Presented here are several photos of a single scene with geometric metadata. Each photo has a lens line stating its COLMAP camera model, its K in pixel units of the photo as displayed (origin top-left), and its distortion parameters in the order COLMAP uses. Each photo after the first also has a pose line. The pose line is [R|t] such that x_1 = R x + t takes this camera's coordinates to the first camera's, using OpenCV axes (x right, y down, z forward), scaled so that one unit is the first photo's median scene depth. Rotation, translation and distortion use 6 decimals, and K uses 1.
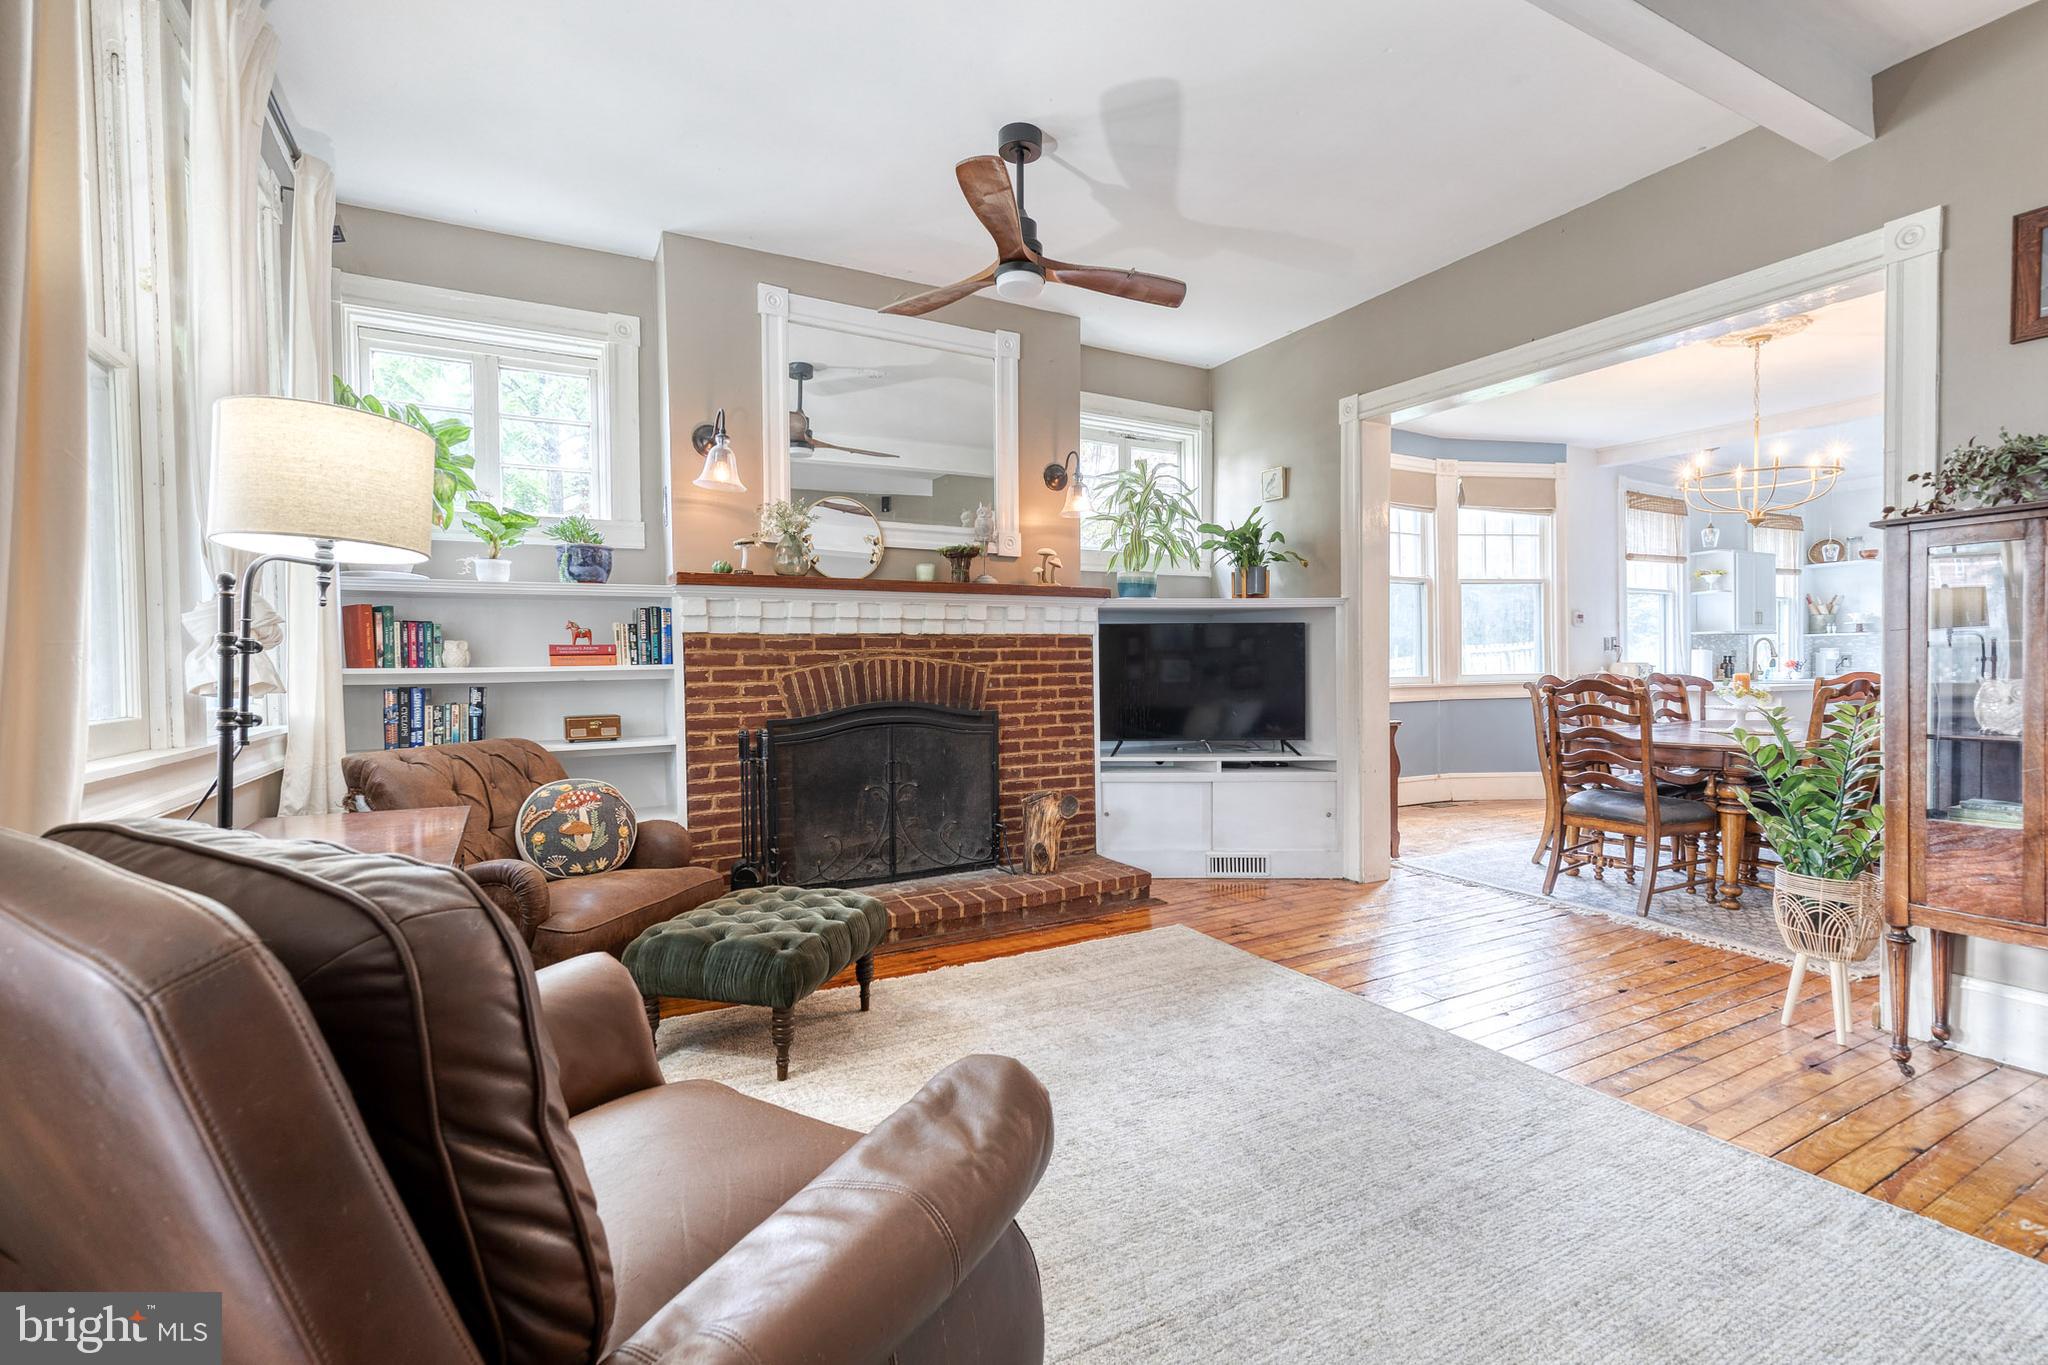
lens RADIAL K [[938.4, 0, 1028.9], [0, 938.4, 700.1], [0, 0, 1]] dist [0.005585, -0.000337]
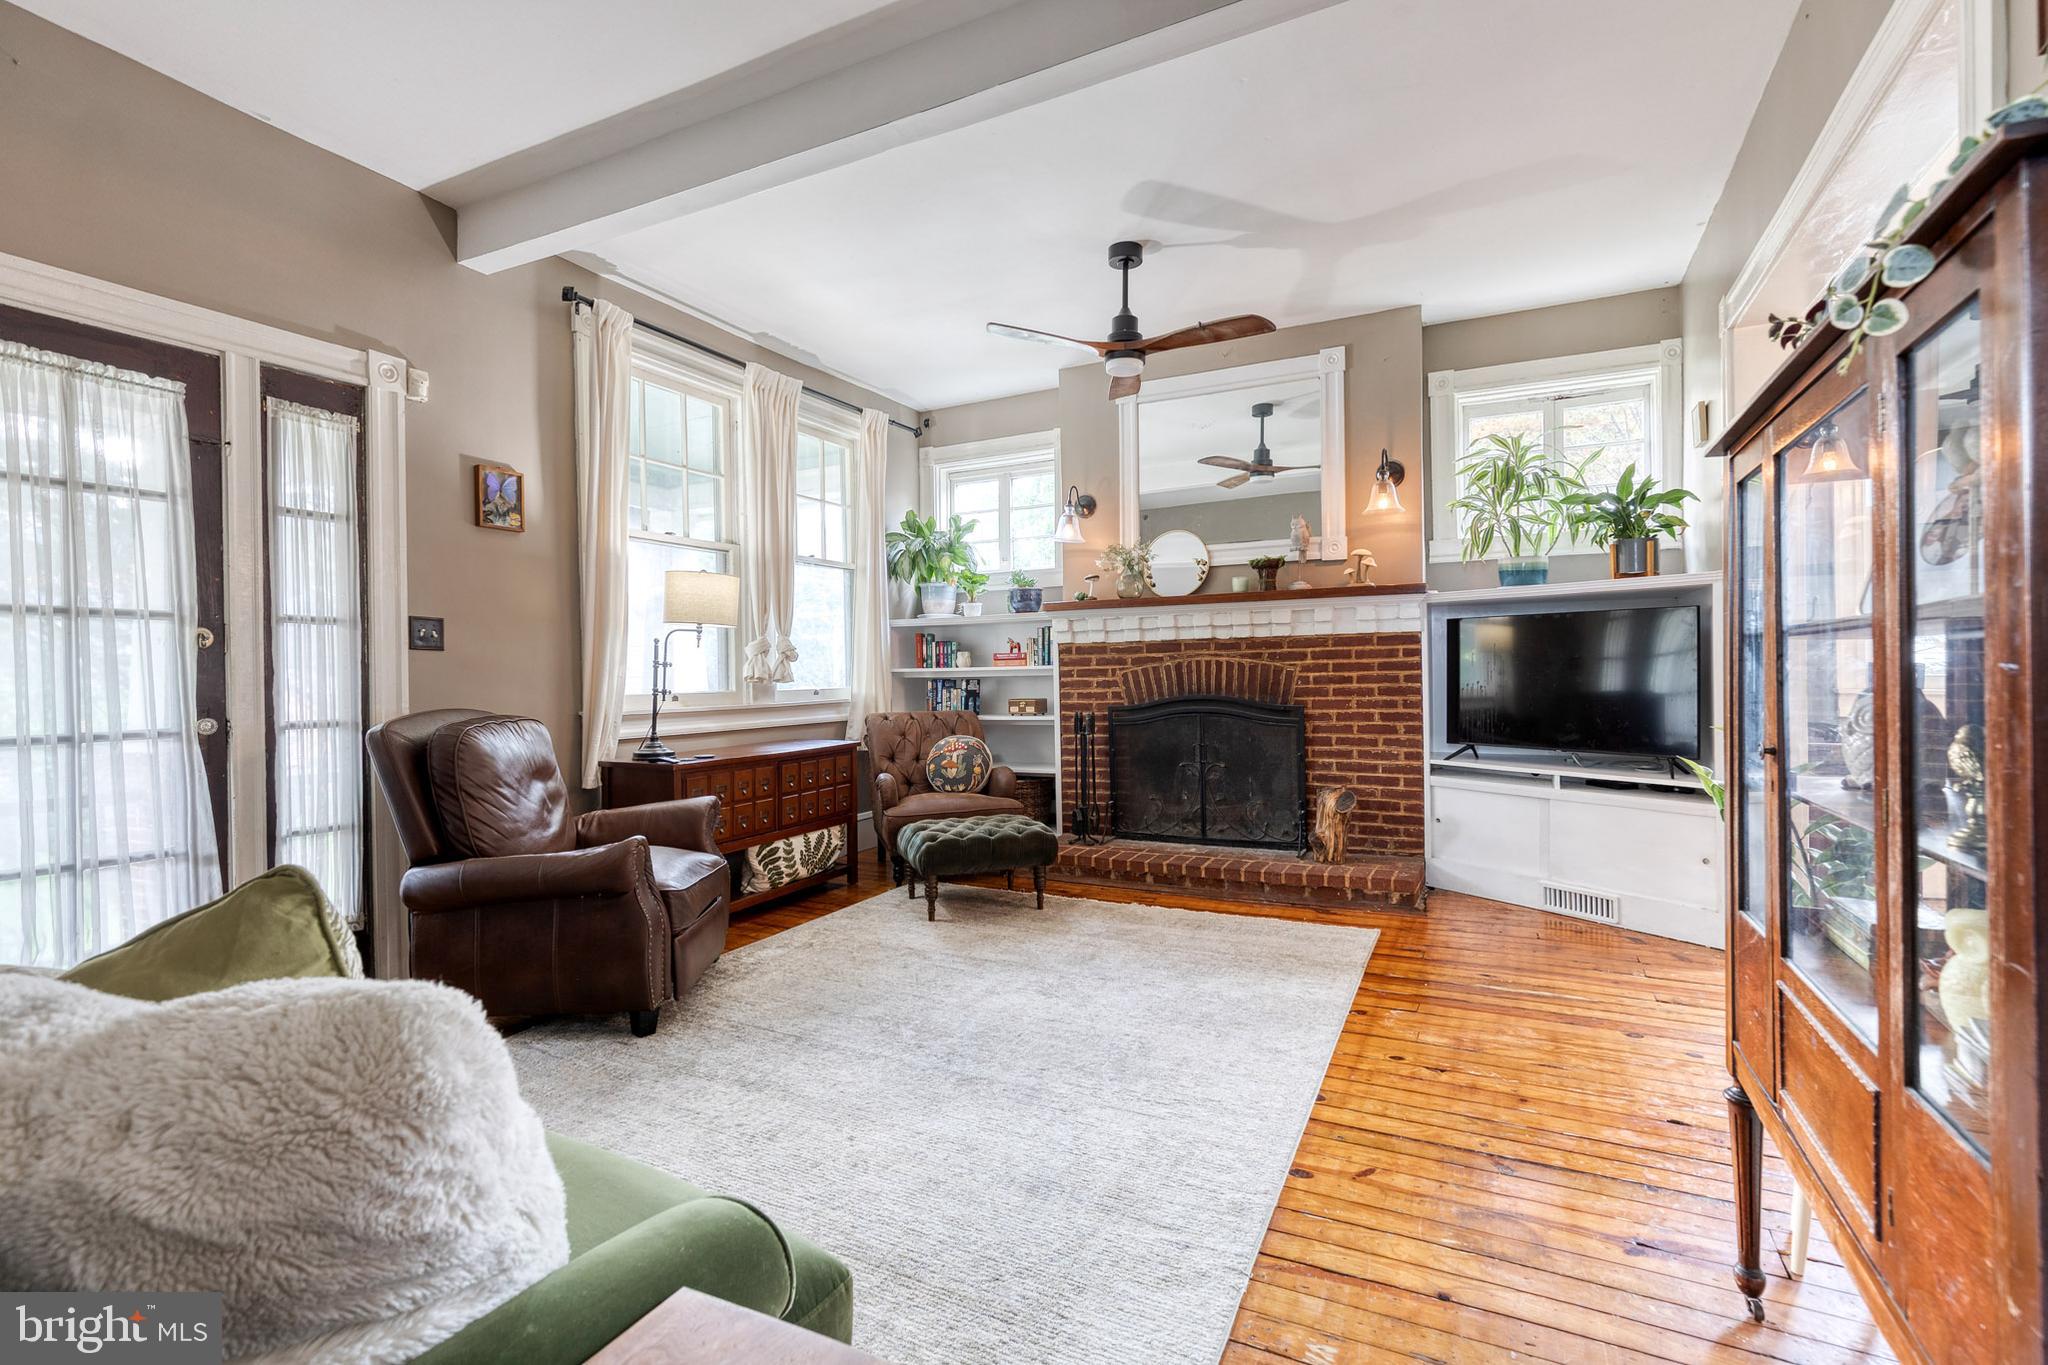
lens RADIAL K [[938.4, 0, 1028.9], [0, 938.4, 700.1], [0, 0, 1]] dist [0.005585, -0.000337]
pose [[0.543656, 0.029667, -0.838784, 0.739069], [-0.021304, 0.999541, 0.021544, -0.012815], [0.839038, 0.006157, 0.544039, 0.153434]]
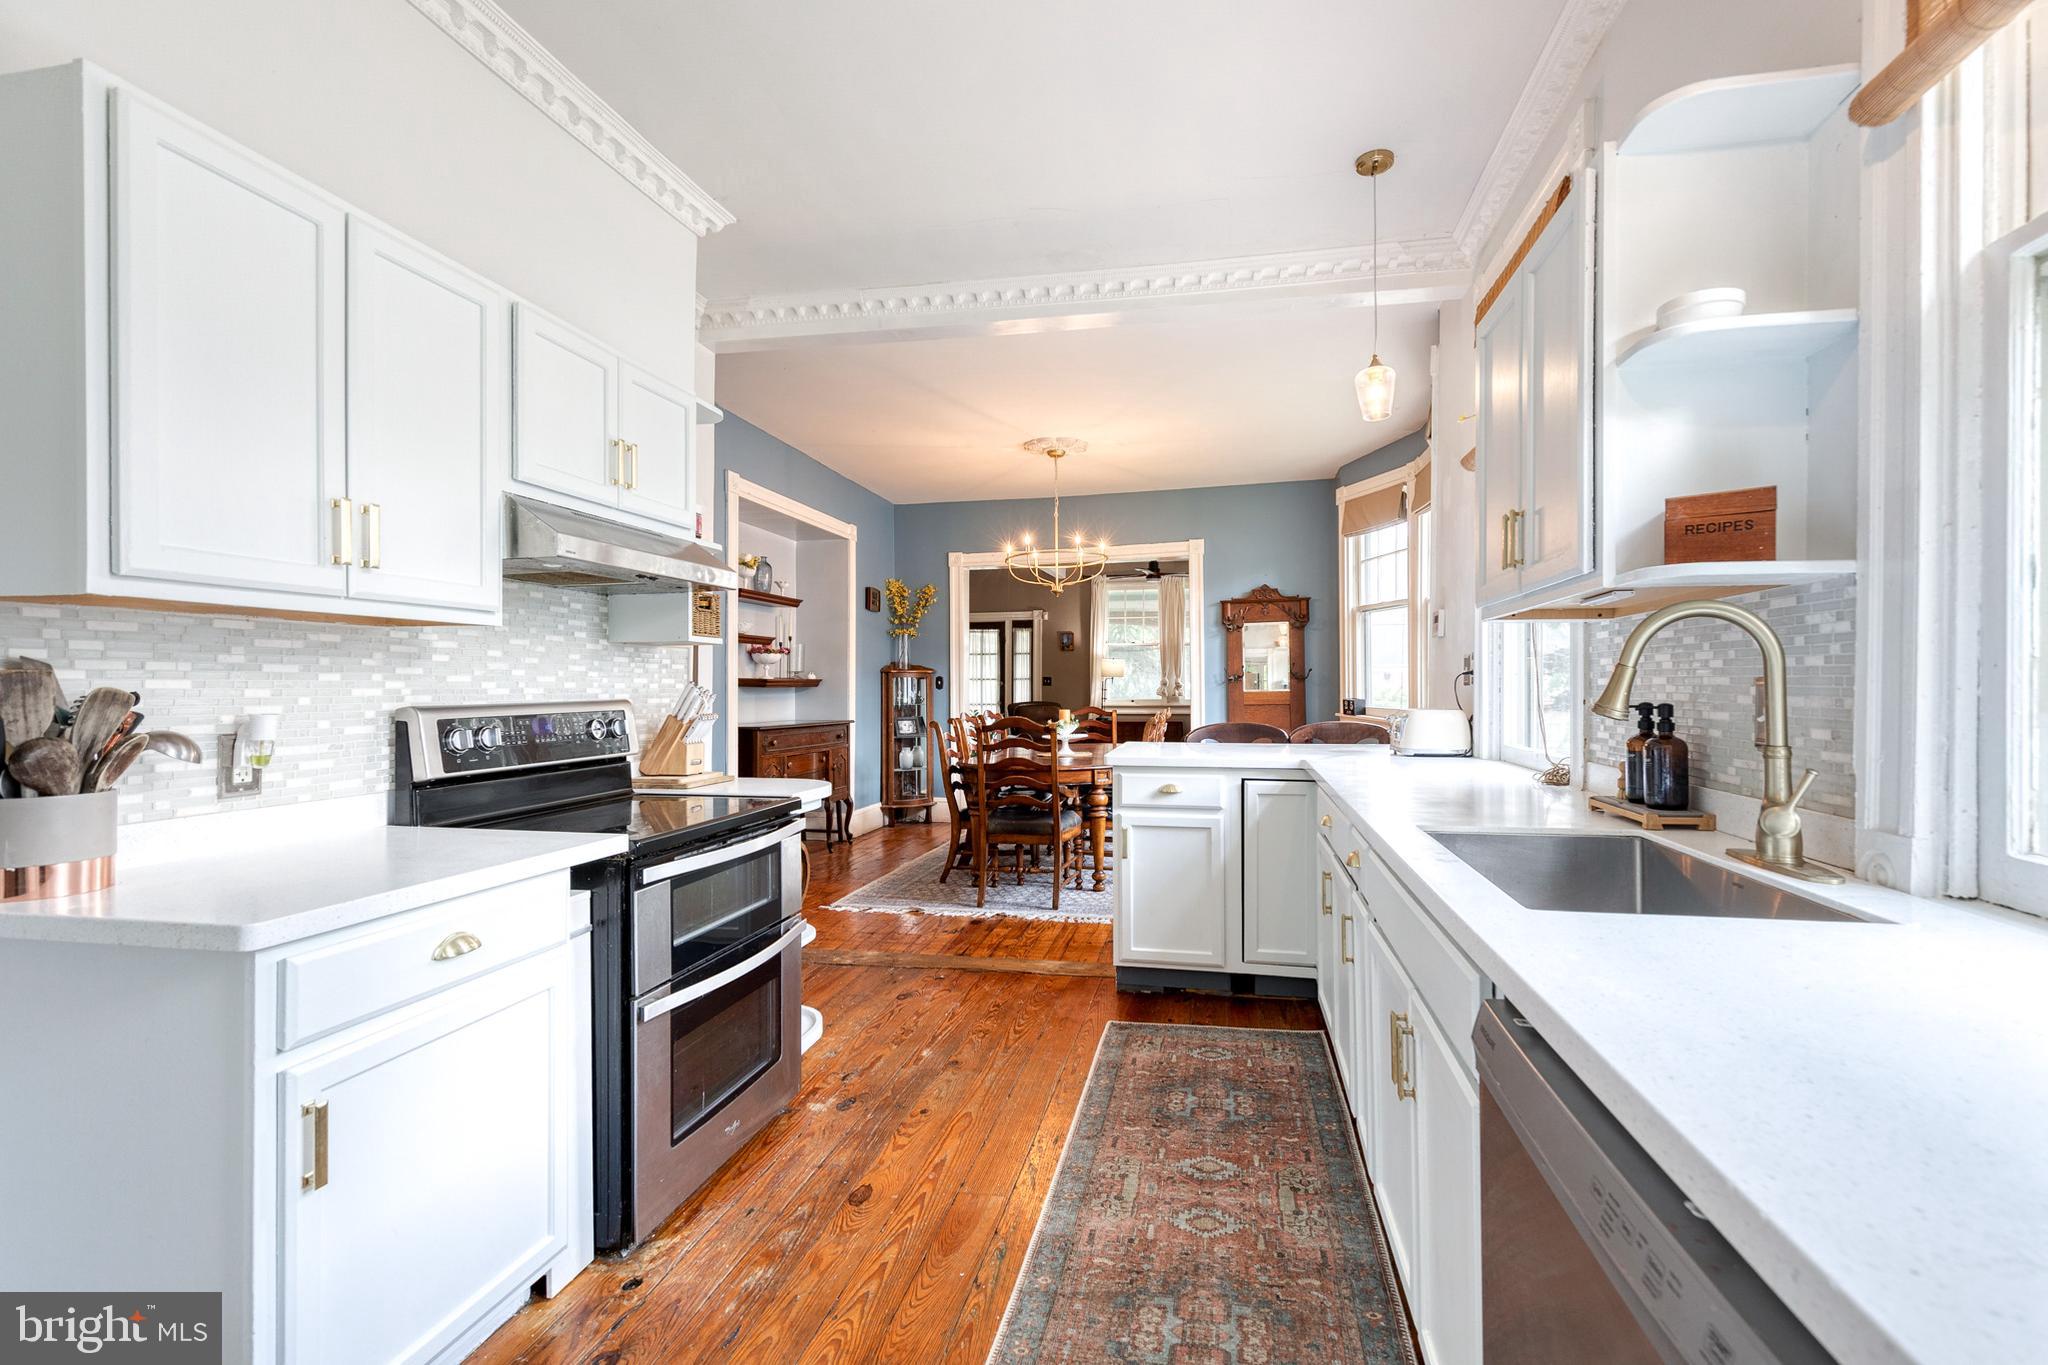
lens RADIAL K [[921.5, 0, 1051.6], [0, 921.5, 684.7], [0, 0, 1]] dist [0.004100, -0.000487]
pose [[-0.645923, 0.014993, -0.763255, 2.083692], [-0.009129, 0.999584, 0.027361, -0.115404], [0.763348, 0.024641, -0.645517, 2.159915]]
